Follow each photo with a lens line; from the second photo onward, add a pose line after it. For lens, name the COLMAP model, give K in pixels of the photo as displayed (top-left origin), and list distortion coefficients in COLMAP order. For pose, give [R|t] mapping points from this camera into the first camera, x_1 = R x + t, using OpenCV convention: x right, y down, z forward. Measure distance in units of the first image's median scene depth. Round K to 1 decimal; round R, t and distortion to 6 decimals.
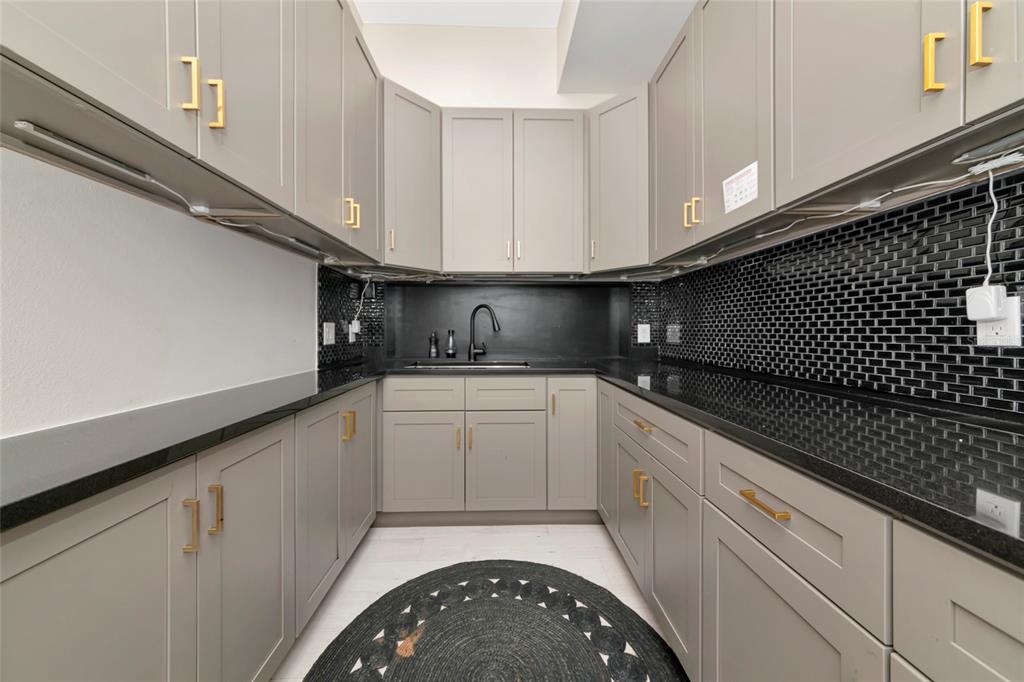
lens RADIAL K [[363.3, 0, 508.4], [0, 363.3, 334.1], [0, 0, 1]] dist [0.003110, 0.000179]
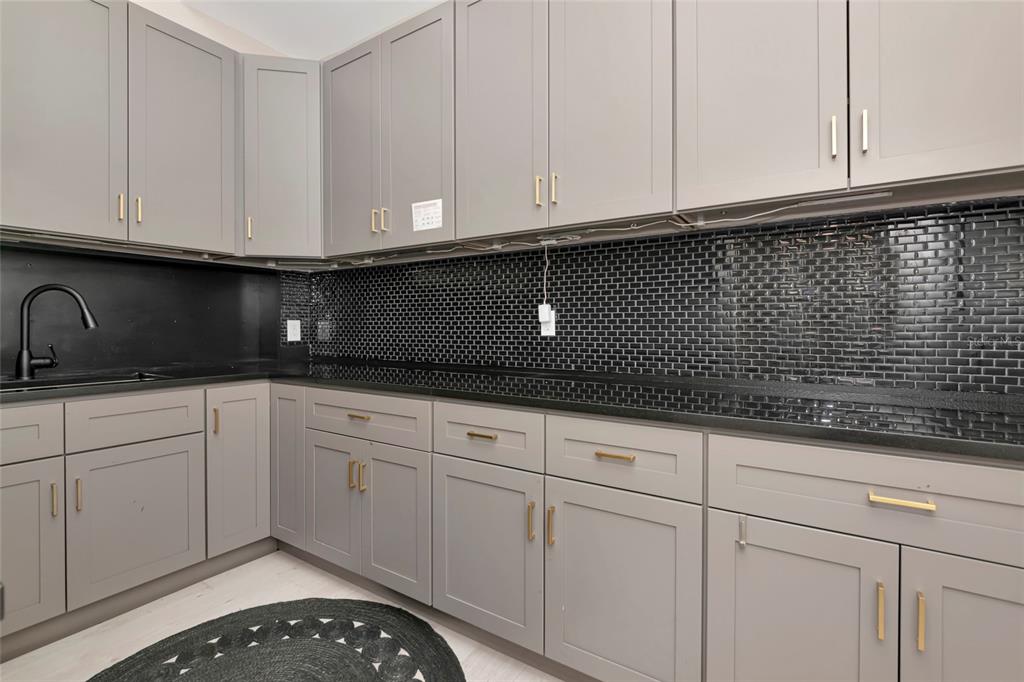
lens RADIAL K [[499.0, 0, 511.4], [0, 499.0, 333.9], [0, 0, 1]] dist [0.003019, 0.000178]
pose [[0.559895, -0.011515, 0.828483, -0.511672], [0.007528, 0.999933, 0.008811, -0.000757], [-0.828529, 0.001303, 0.559944, -0.167348]]
